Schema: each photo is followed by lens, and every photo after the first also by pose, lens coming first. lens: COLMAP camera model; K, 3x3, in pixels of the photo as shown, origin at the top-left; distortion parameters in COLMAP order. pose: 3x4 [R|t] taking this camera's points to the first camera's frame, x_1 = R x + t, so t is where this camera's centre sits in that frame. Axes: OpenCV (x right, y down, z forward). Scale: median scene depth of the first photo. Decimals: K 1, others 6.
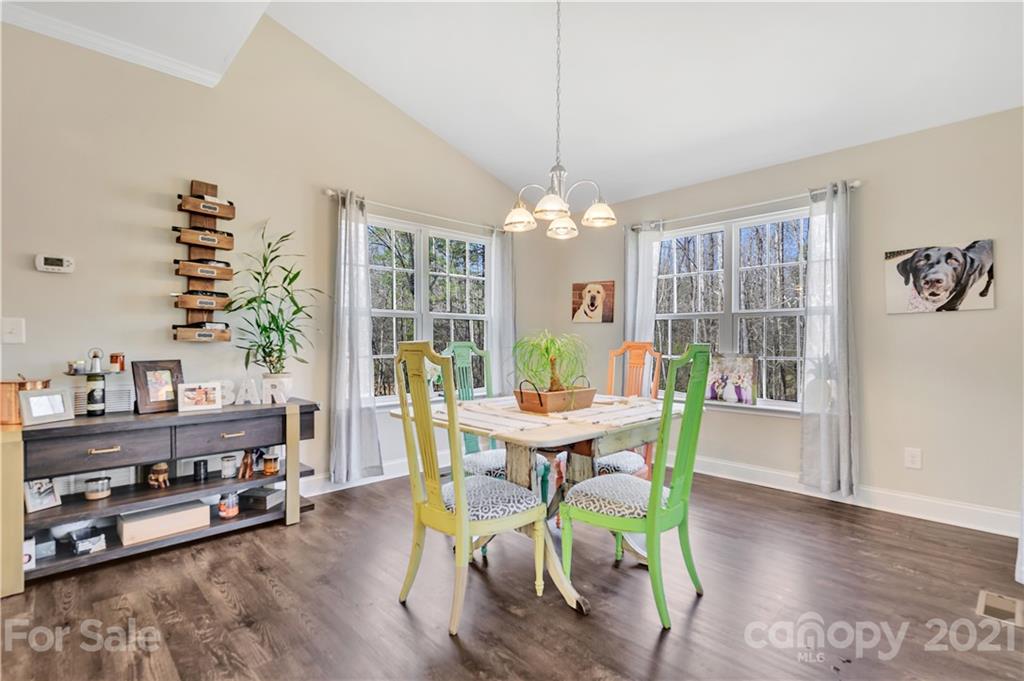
lens RADIAL K [[468.3, 0, 511.4], [0, 468.3, 342.2], [0, 0, 1]] dist [-0.003764, 0.000932]
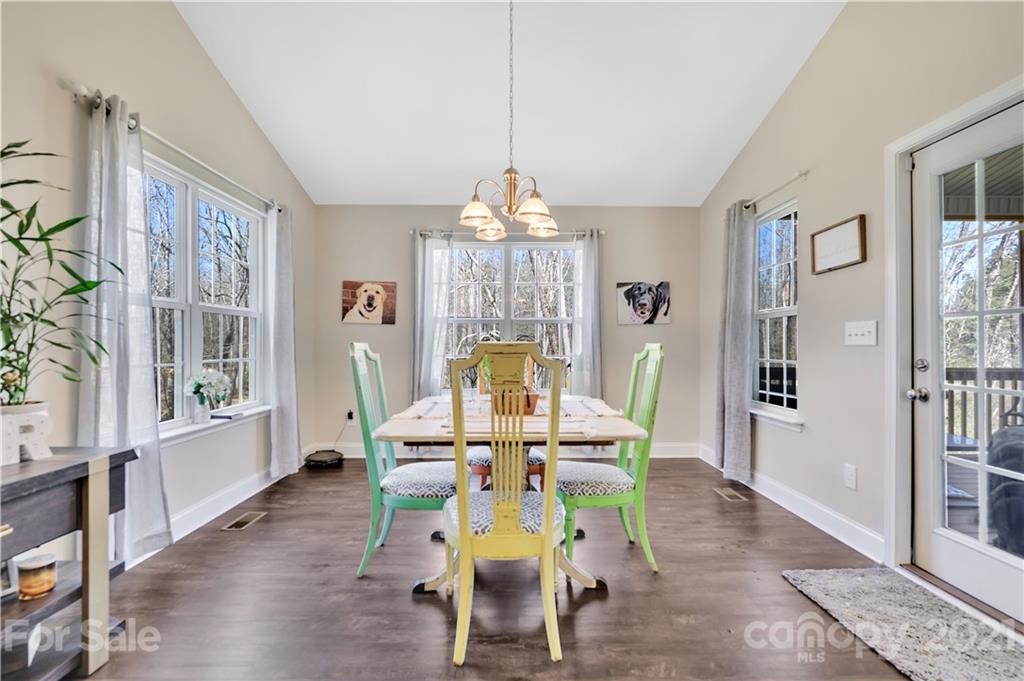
lens RADIAL K [[449.3, 0, 507.1], [0, 449.3, 345.4], [0, 0, 1]] dist [-0.000102, 0.000209]
pose [[0.705925, -0.003809, 0.708276, -0.450541], [0.001727, 0.999992, 0.003656, -0.000093], [-0.708284, -0.001358, 0.705926, 0.244036]]
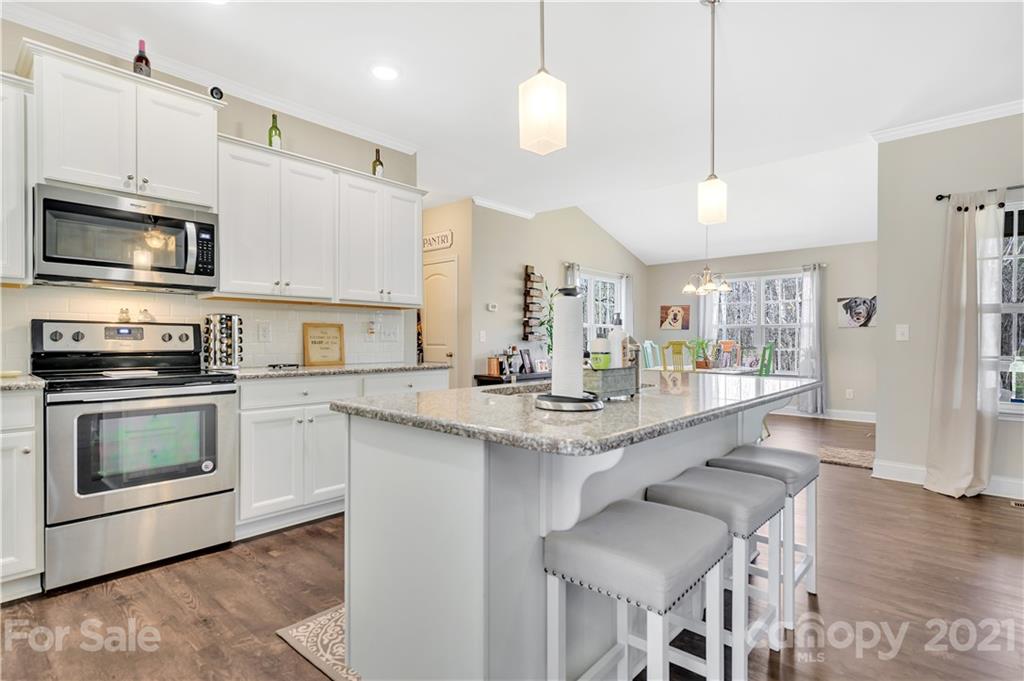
lens RADIAL K [[451.0, 0, 533.7], [0, 451.0, 340.5], [0, 0, 1]] dist [0.001018, -0.000107]
pose [[0.997898, -0.001457, 0.064782, -0.711414], [0.001503, 0.999999, -0.000659, -0.001500], [-0.064781, 0.000755, 0.997899, -0.957151]]
